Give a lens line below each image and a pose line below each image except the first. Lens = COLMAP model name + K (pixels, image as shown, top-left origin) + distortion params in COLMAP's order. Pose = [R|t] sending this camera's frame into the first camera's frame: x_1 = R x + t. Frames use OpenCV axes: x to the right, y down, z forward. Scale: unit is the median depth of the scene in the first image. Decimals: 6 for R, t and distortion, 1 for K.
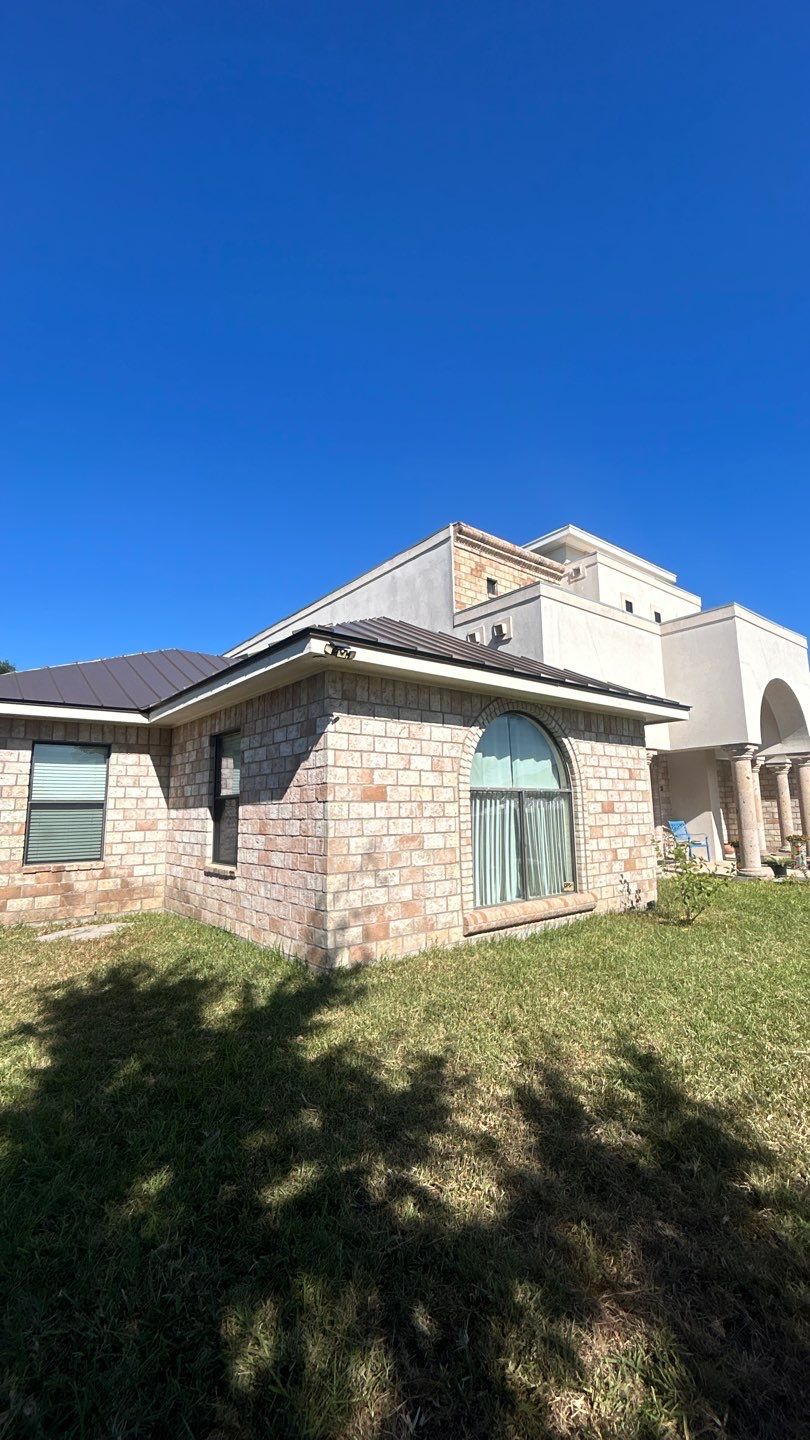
lens RADIAL K [[584.8, 0, 405.0], [0, 584.8, 720.0], [0, 0, 1]] dist [-0.000574, -0.000171]
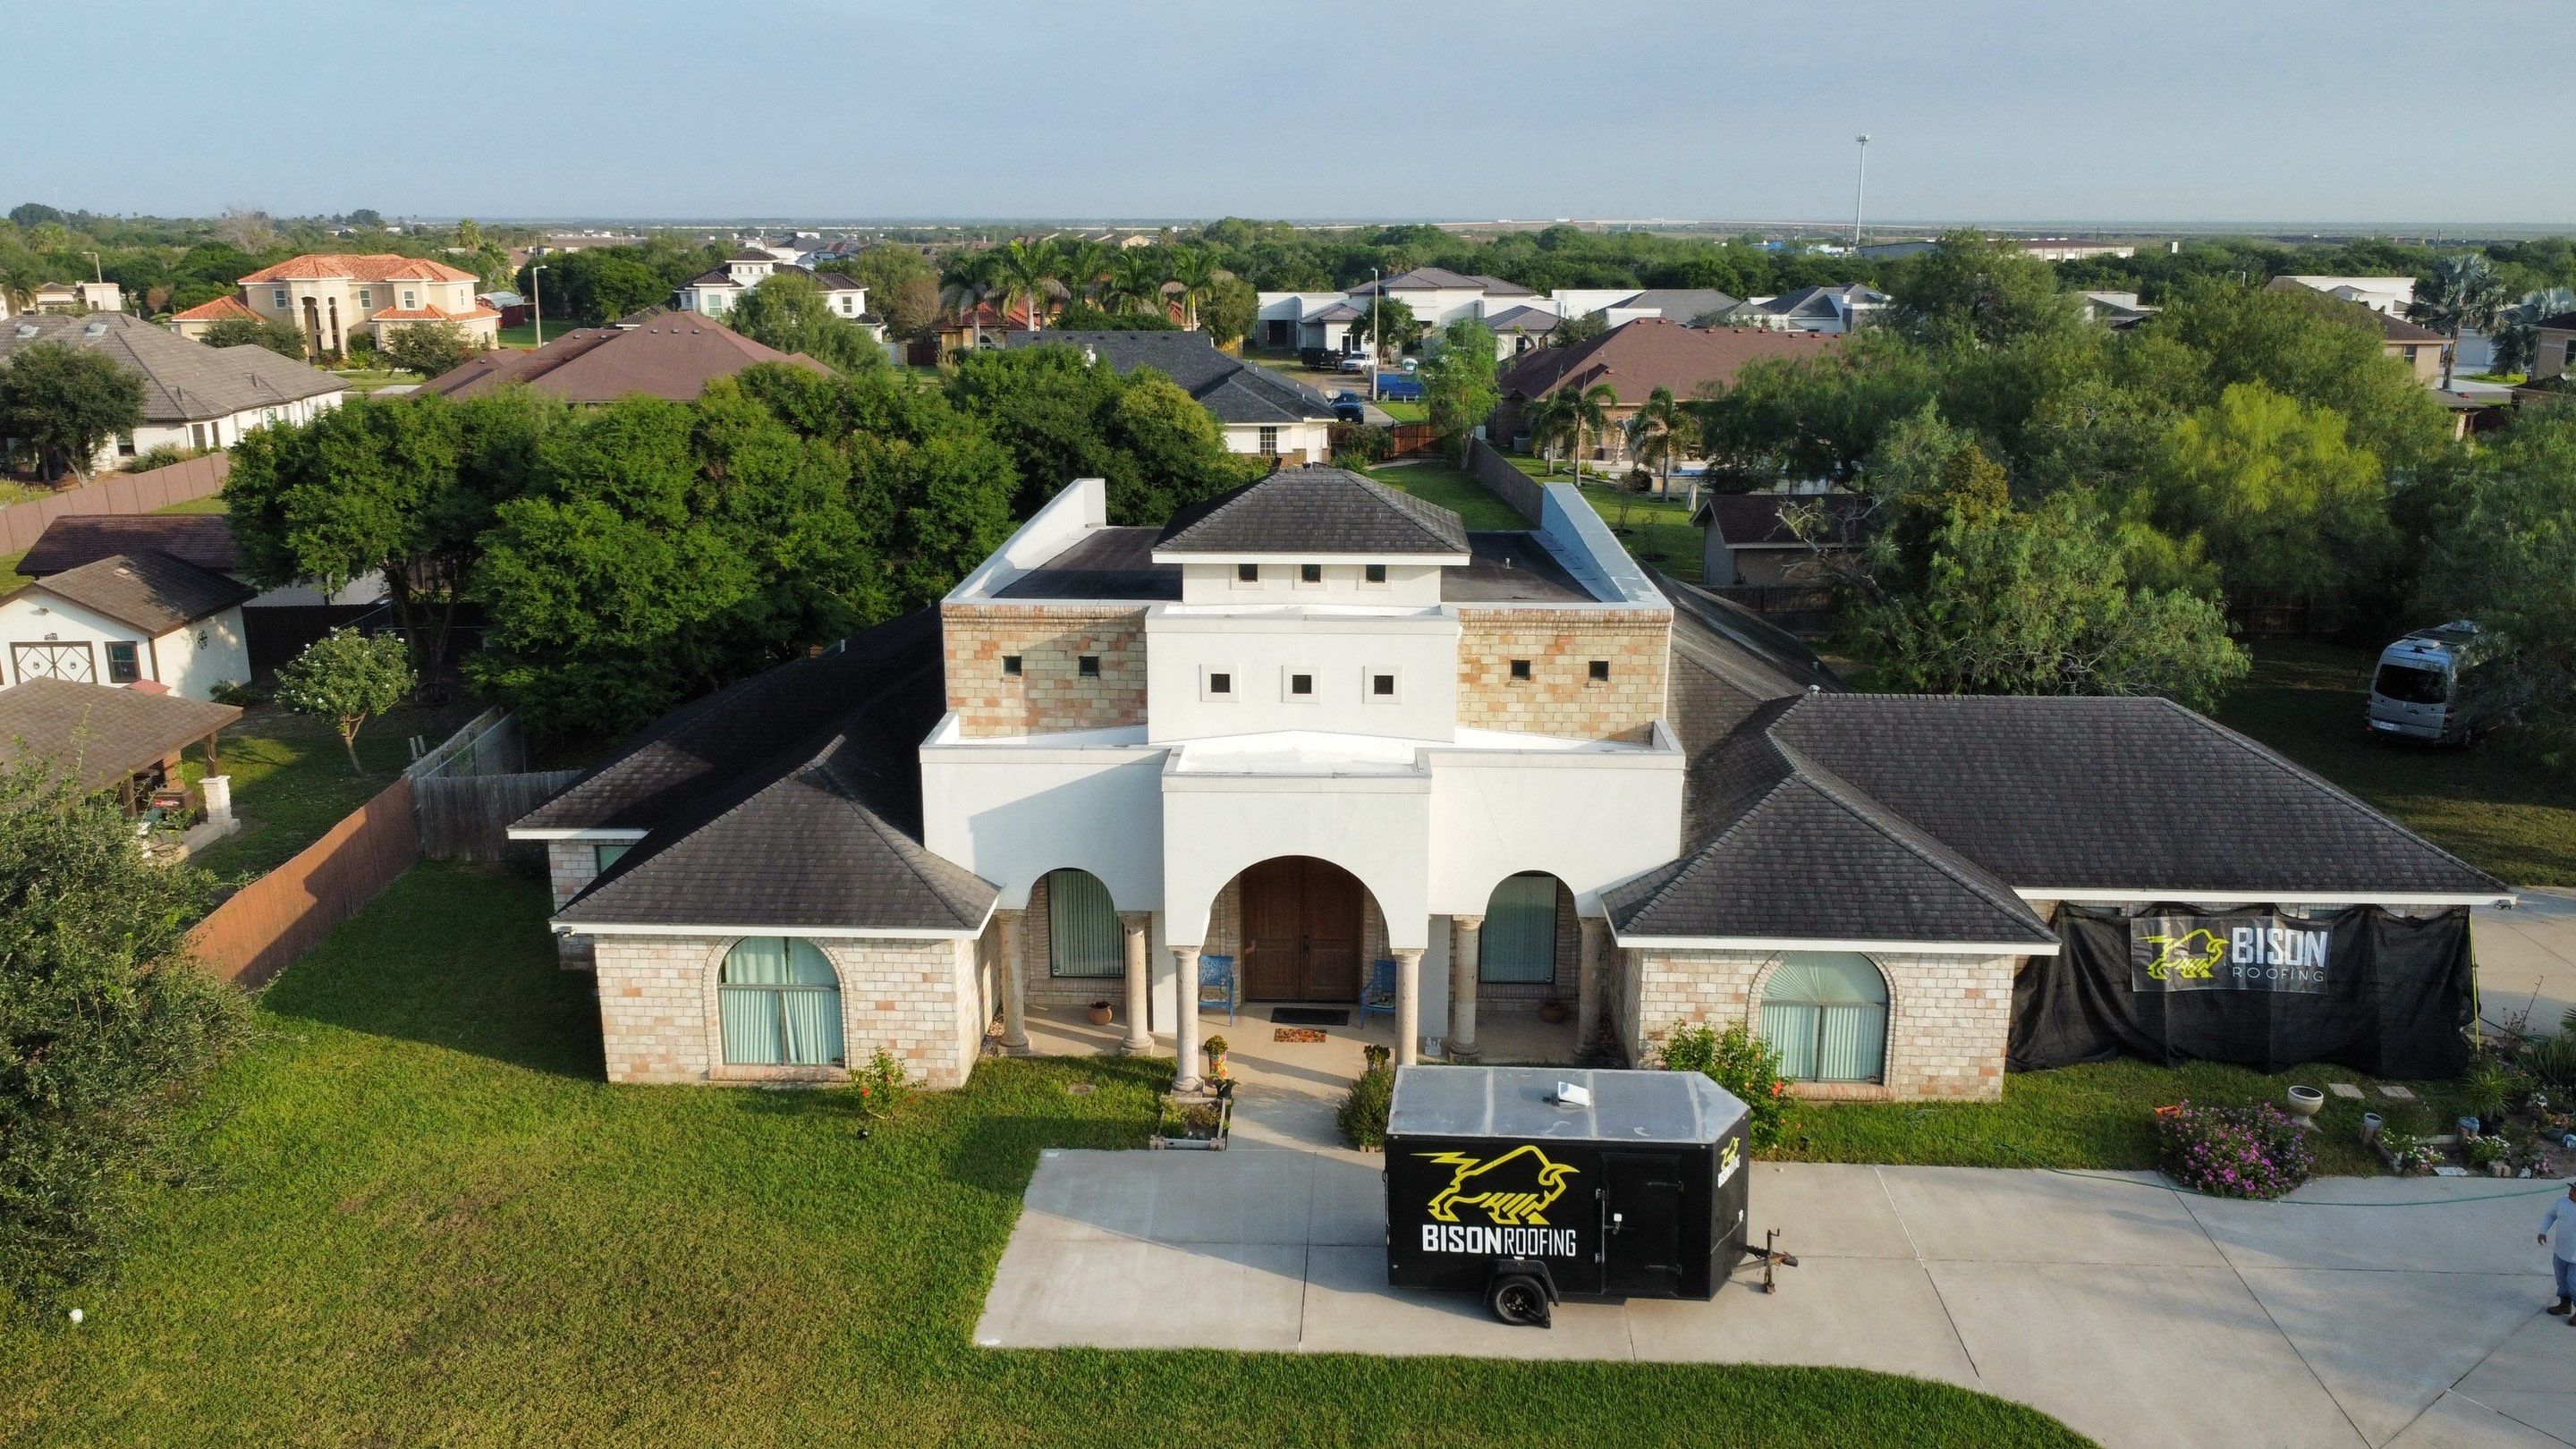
lens RADIAL K [[1947.1, 0, 1288.0], [0, 1947.1, 724.5], [0, 0, 1]] dist [0.004242, -0.008656]
pose [[0.755960, 0.179558, -0.629510, 4.197025], [0.090822, 0.923577, 0.372500, -2.200933], [0.648287, -0.338769, 0.681880, -1.141198]]
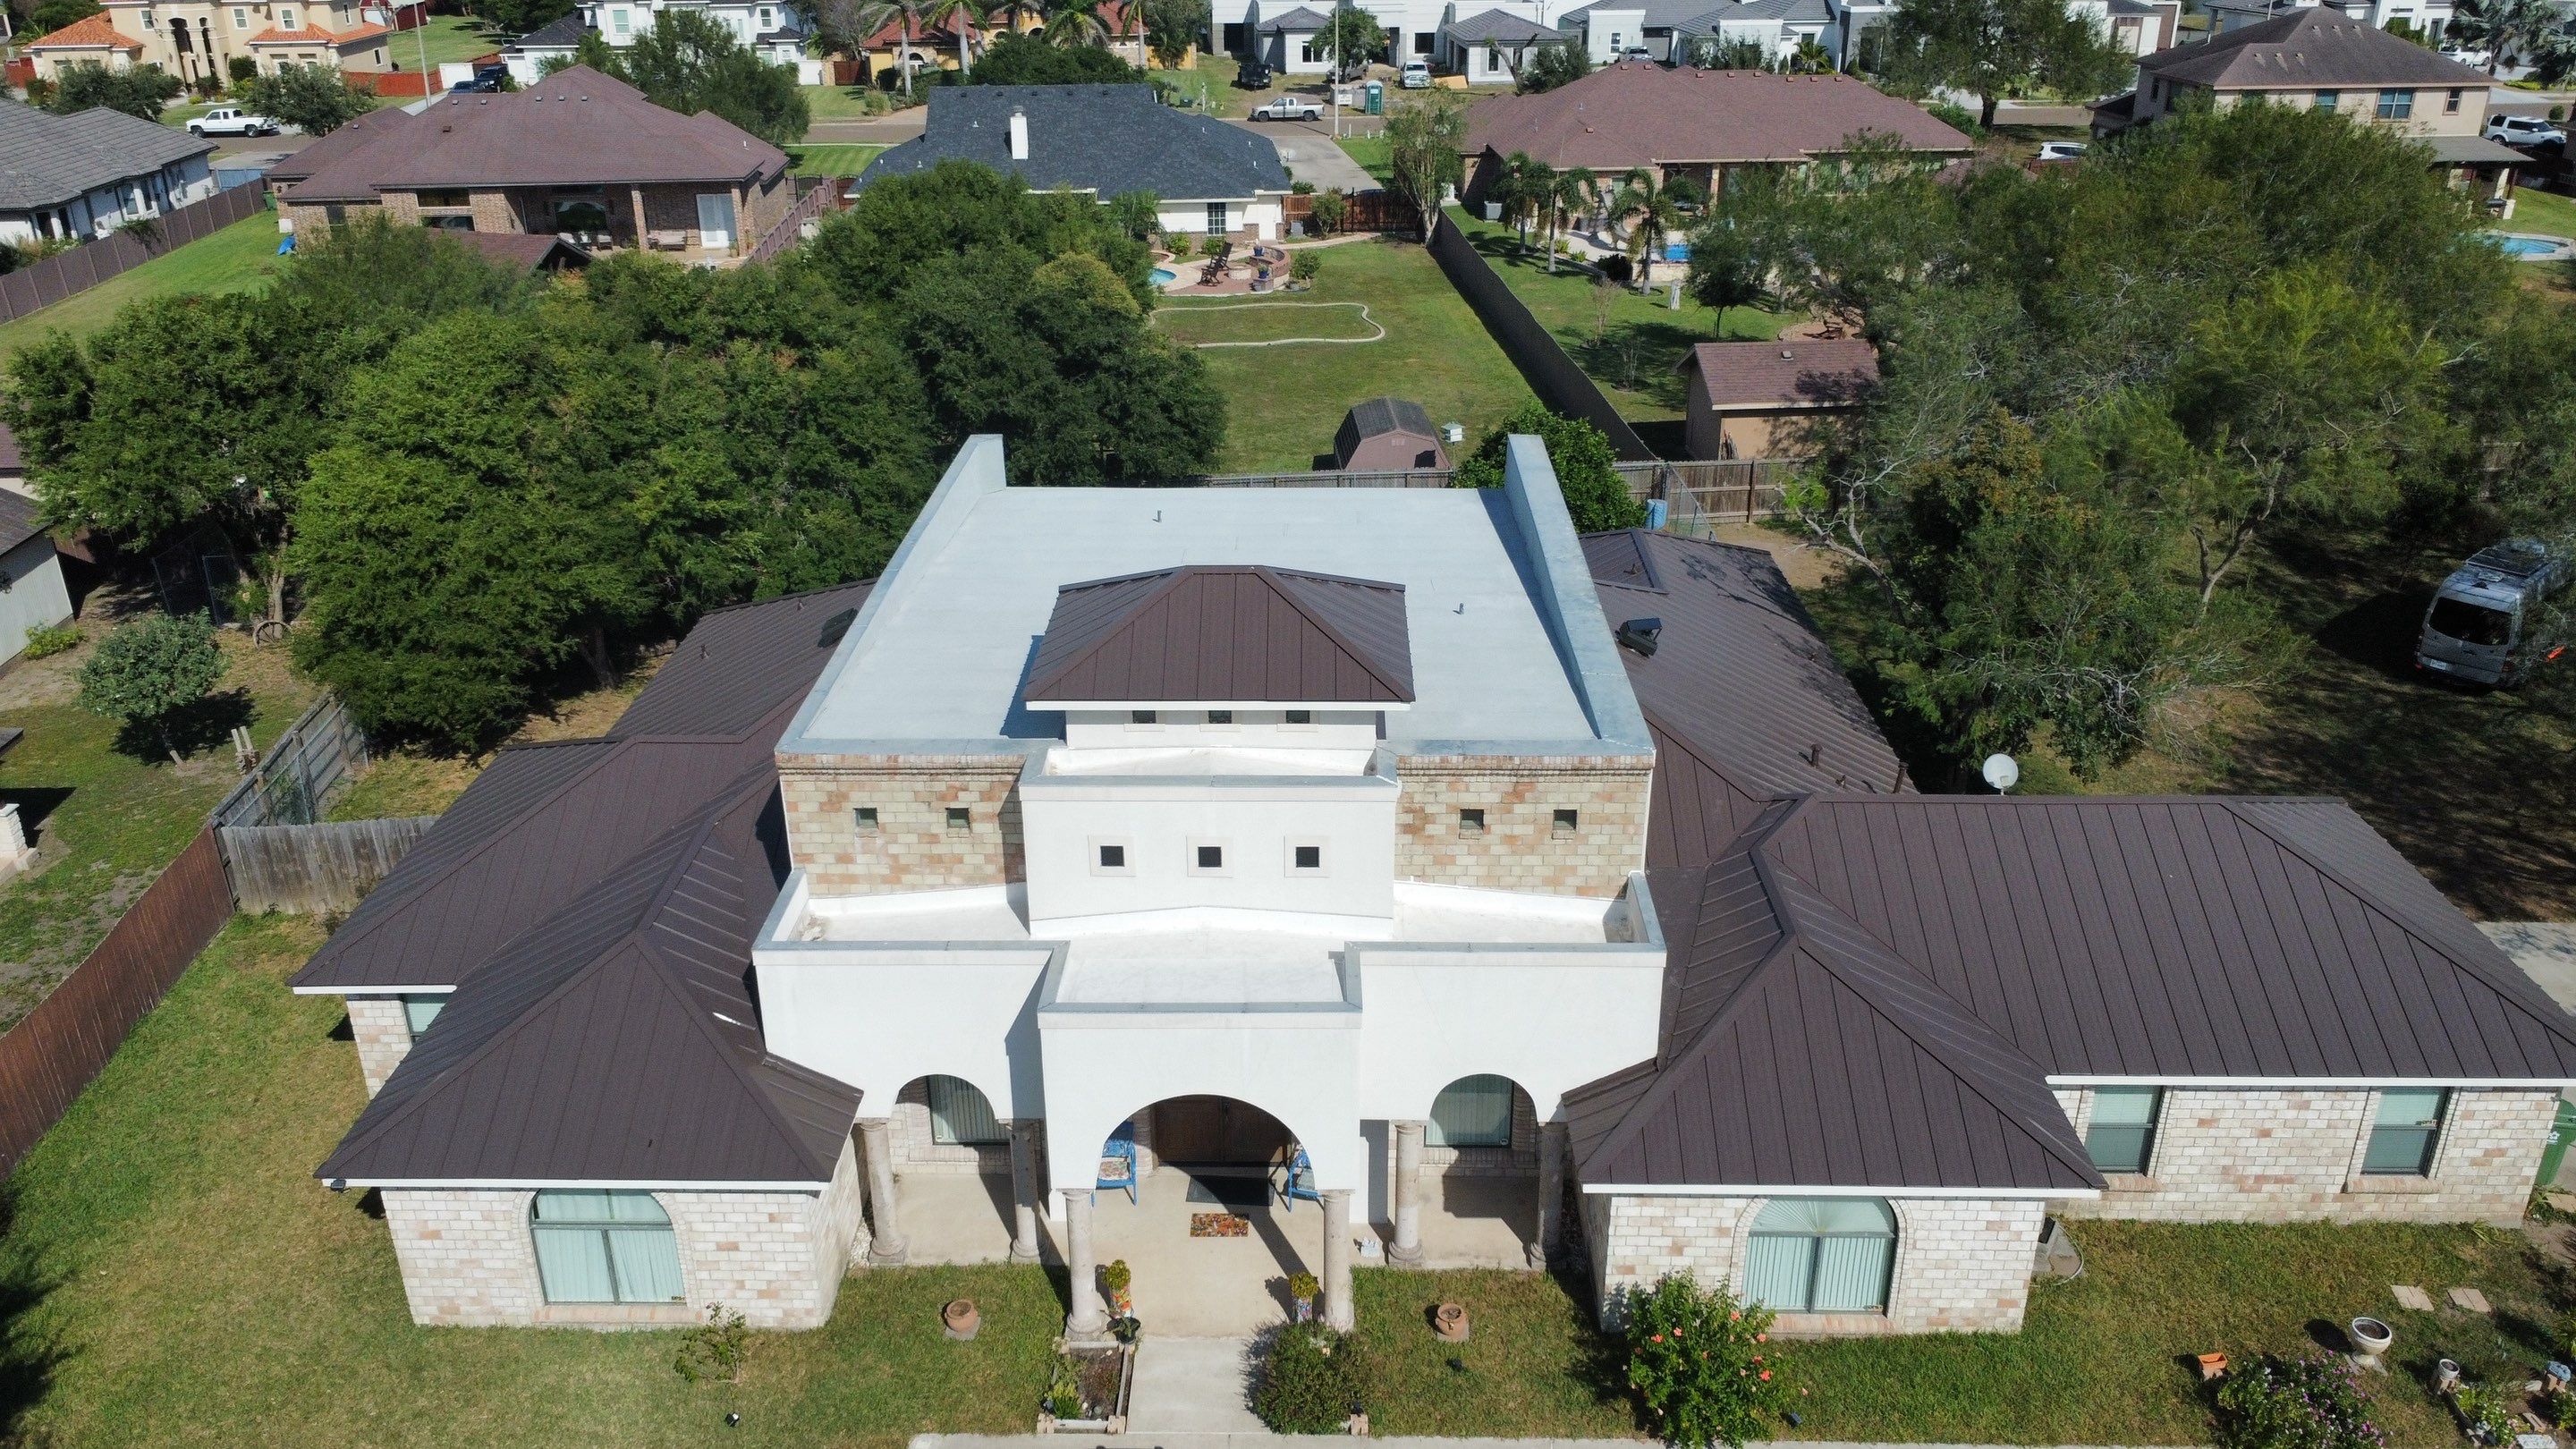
lens RADIAL K [[1936.0, 0, 1288.0], [0, 1936.0, 724.5], [0, 0, 1]] dist [0.007278, -0.010979]
pose [[0.766988, 0.272709, -0.580827, 3.511776], [0.097608, 0.845071, 0.525669, -2.842438], [0.634194, -0.459875, 0.621541, -0.002774]]
